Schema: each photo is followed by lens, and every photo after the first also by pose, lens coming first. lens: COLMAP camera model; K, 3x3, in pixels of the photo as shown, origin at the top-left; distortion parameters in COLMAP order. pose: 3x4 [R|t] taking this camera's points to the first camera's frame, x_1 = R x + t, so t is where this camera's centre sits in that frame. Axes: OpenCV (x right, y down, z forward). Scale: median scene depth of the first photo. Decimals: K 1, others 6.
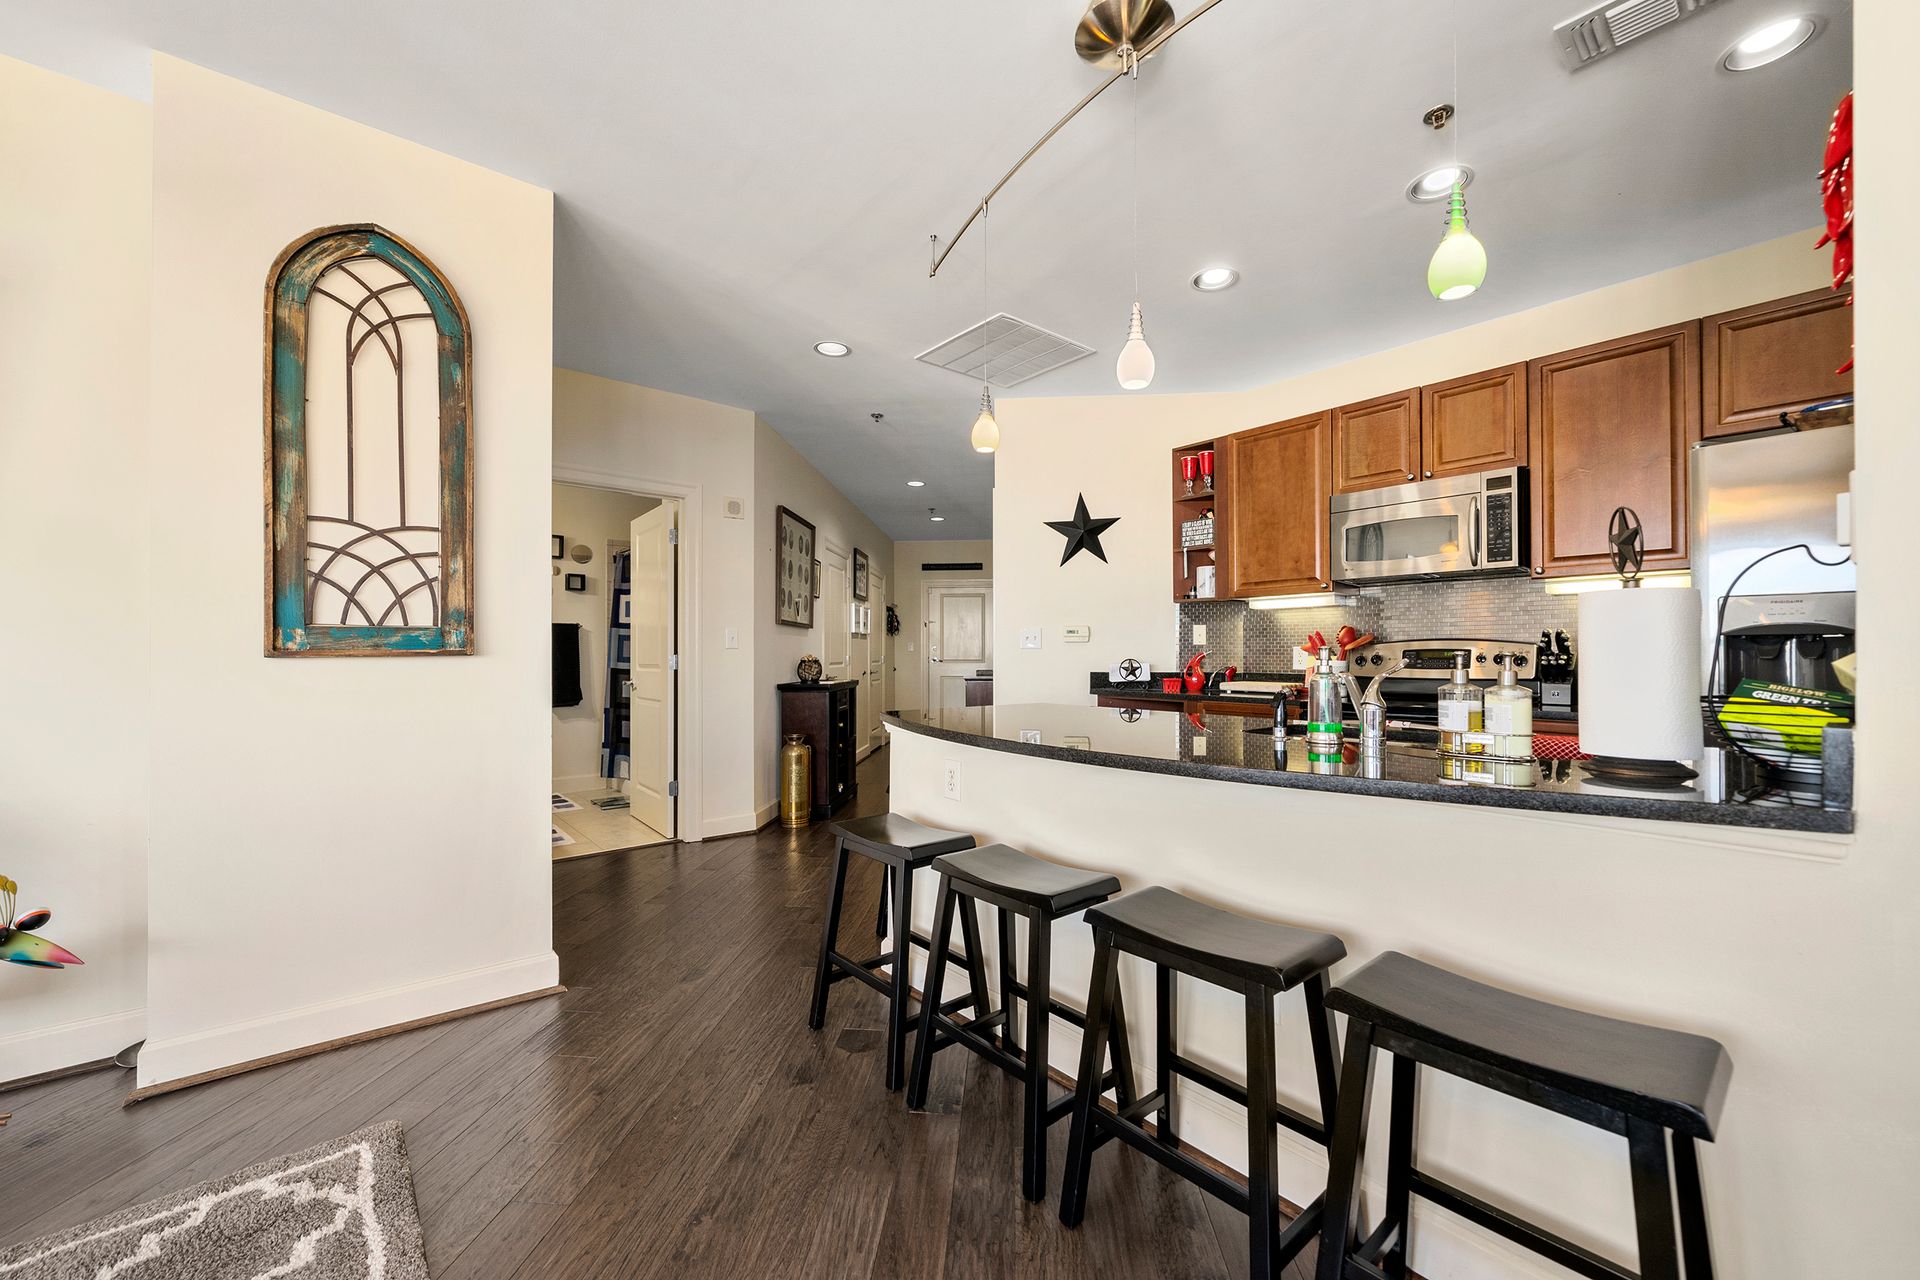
lens RADIAL K [[740.3, 0, 951.4], [0, 740.3, 650.9], [0, 0, 1]] dist [-0.010036, 0.001511]
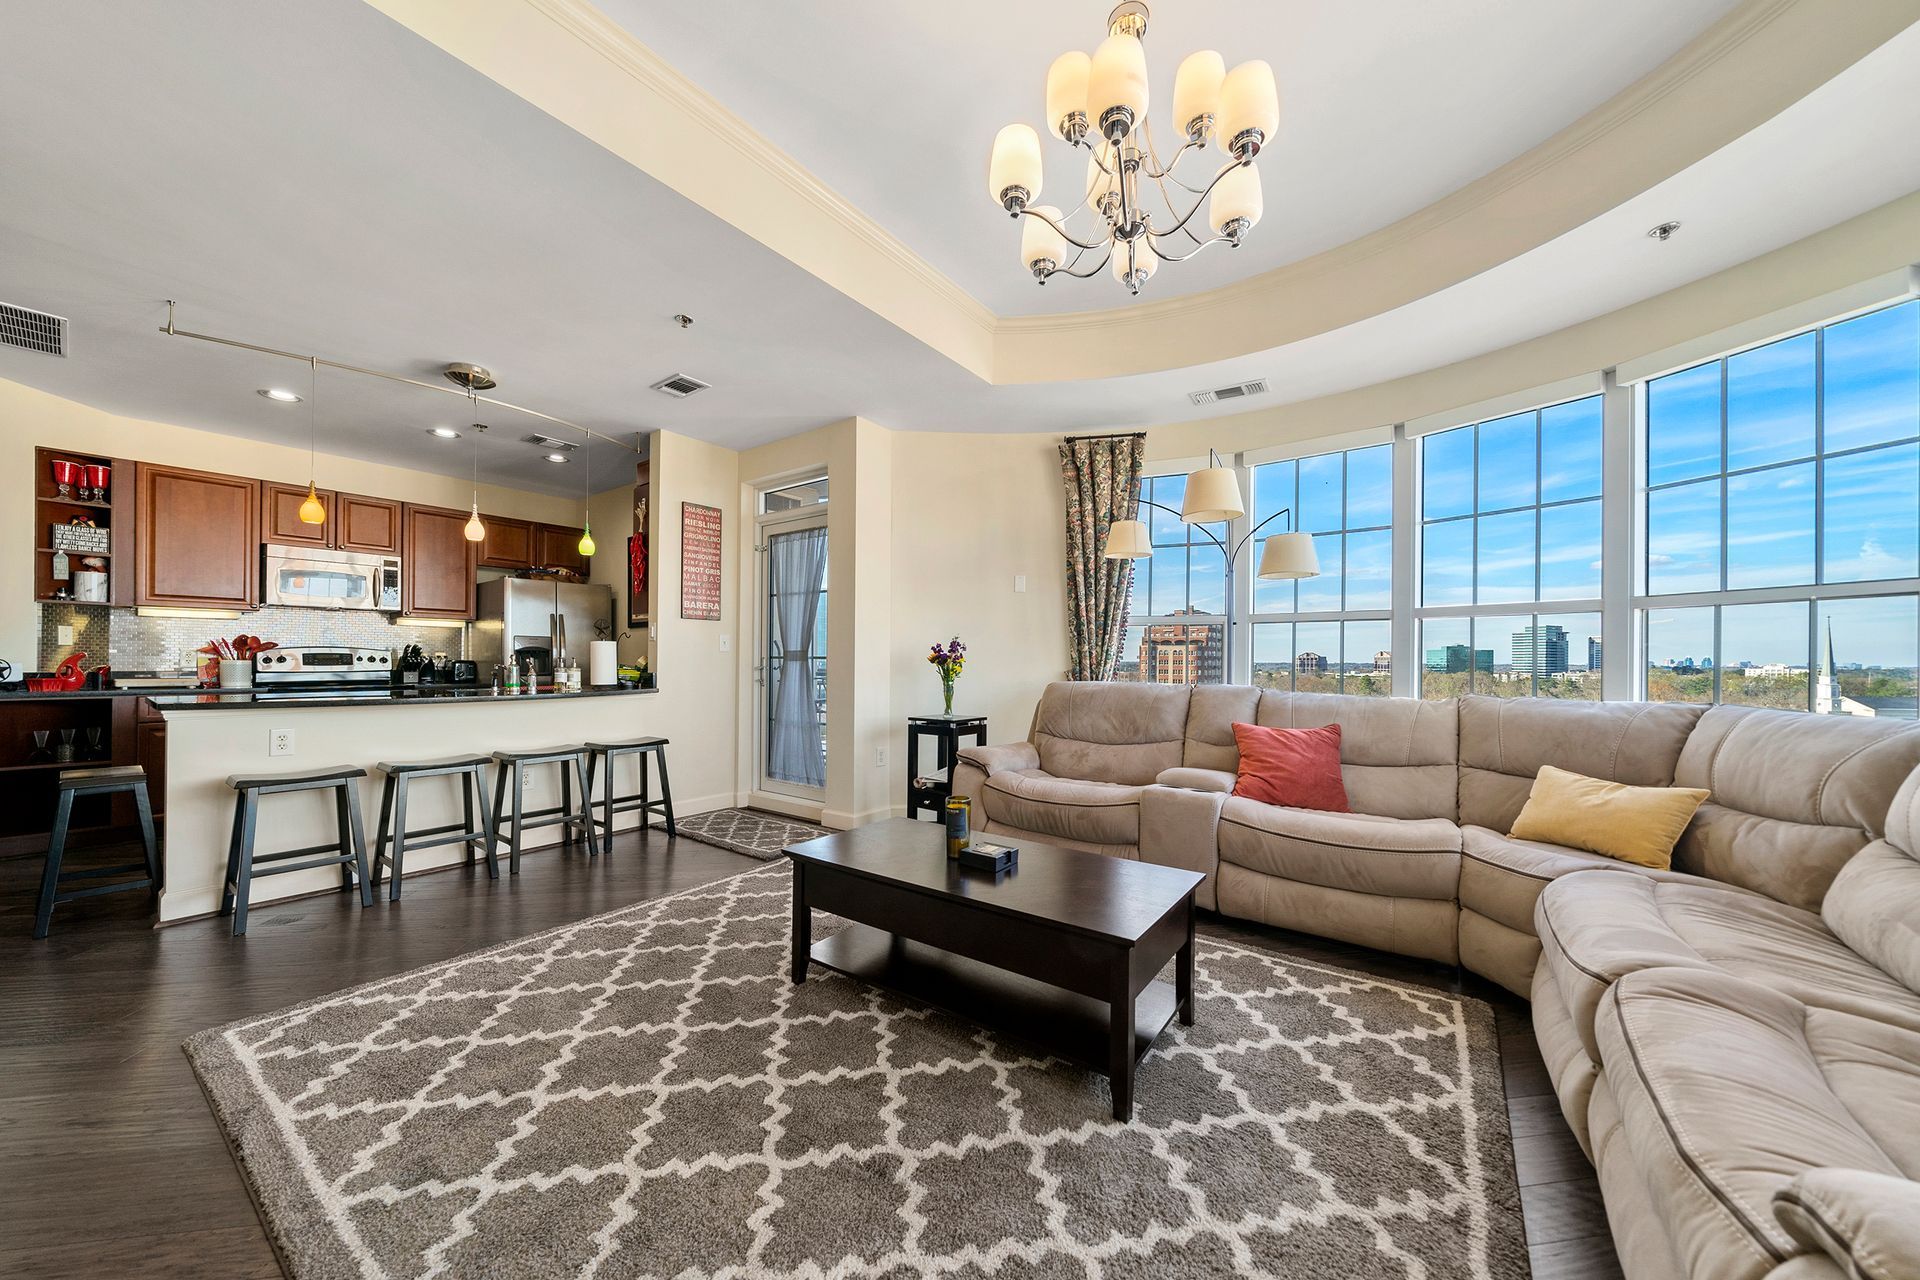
lens RADIAL K [[673.6, 0, 954.5], [0, 673.6, 658.8], [0, 0, 1]] dist [-0.005963, -0.000358]
pose [[-0.231965, 0.002701, 0.972720, -1.604378], [-0.011381, 0.999920, -0.005491, 0.002790], [-0.972658, -0.012344, -0.231916, 0.021396]]
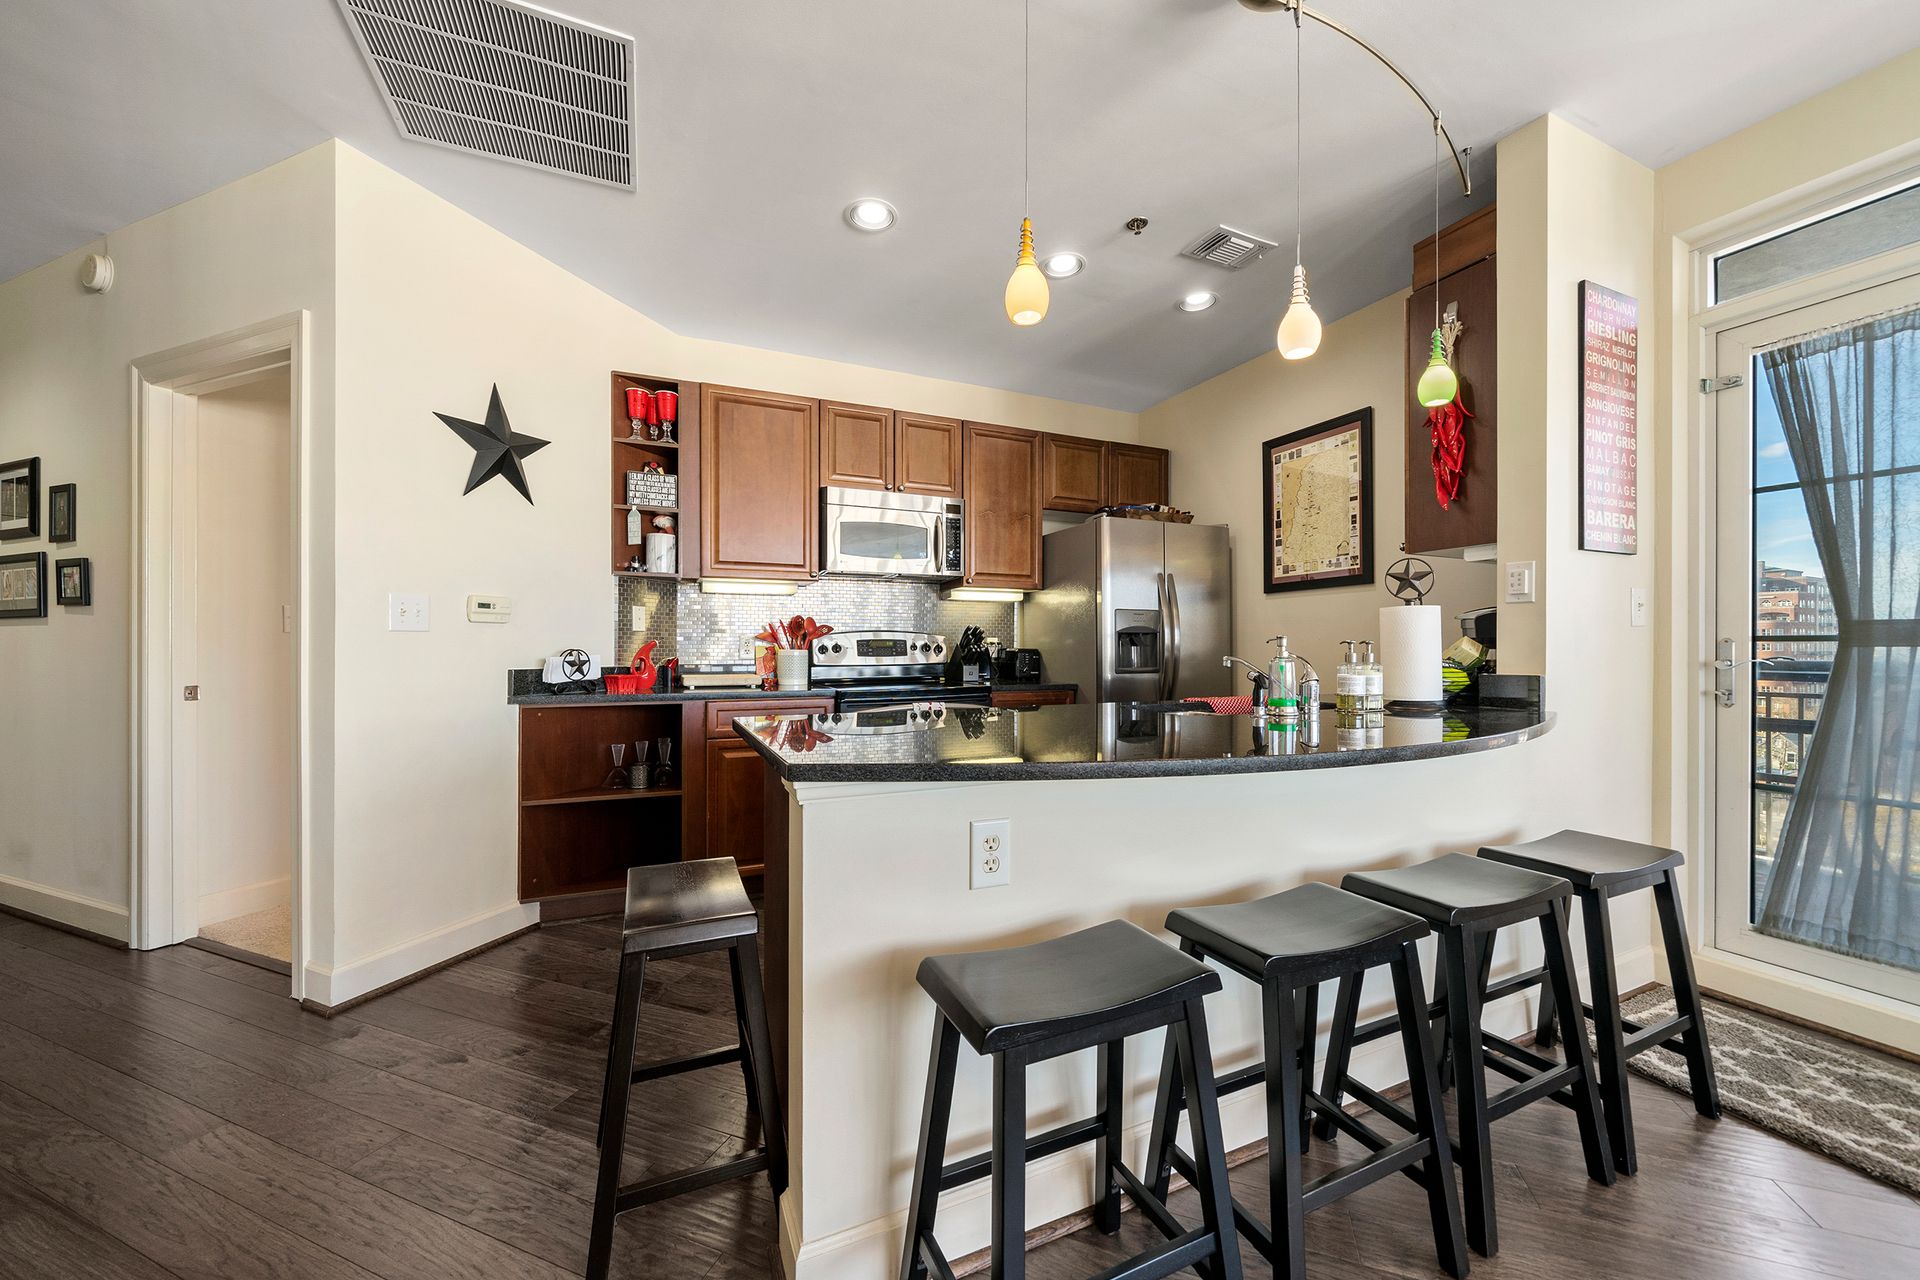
lens RADIAL K [[695.2, 0, 947.6], [0, 695.2, 645.5], [0, 0, 1]] dist [-0.004604, -0.000407]
pose [[0.278698, 0.002331, 0.960376, -0.541615], [-0.007290, 0.999973, -0.000311, 0.009365], [-0.960351, -0.006914, 0.278708, 0.893185]]
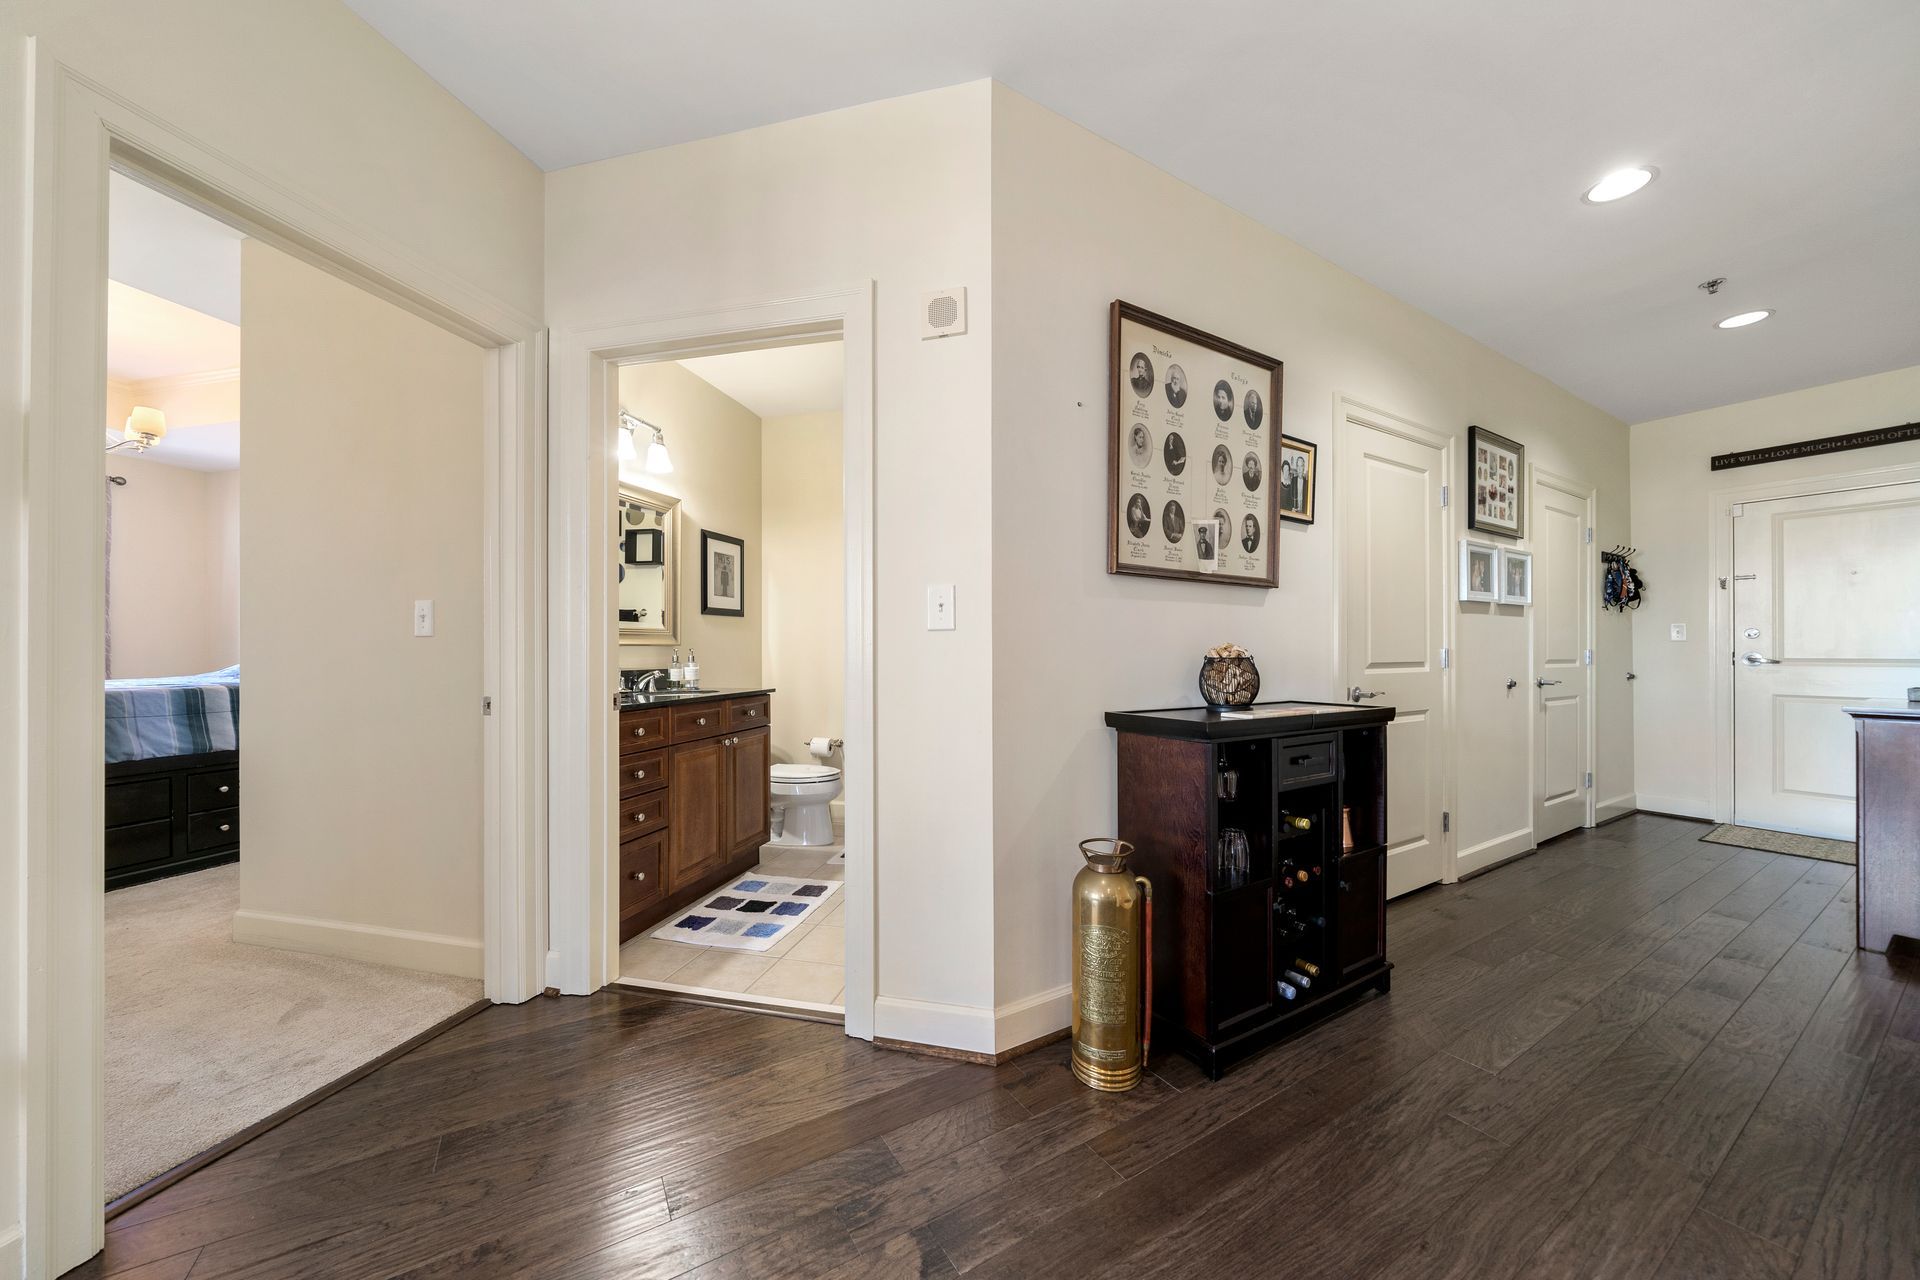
lens RADIAL K [[673.6, 0, 950.8], [0, 673.6, 650.1], [0, 0, 1]] dist [-0.005963, -0.000358]
pose [[0.592848, -0.003522, -0.805307, 0.066402], [0.005356, 0.999986, -0.000430, 0.017529], [0.805297, -0.004058, 0.592858, 1.531037]]
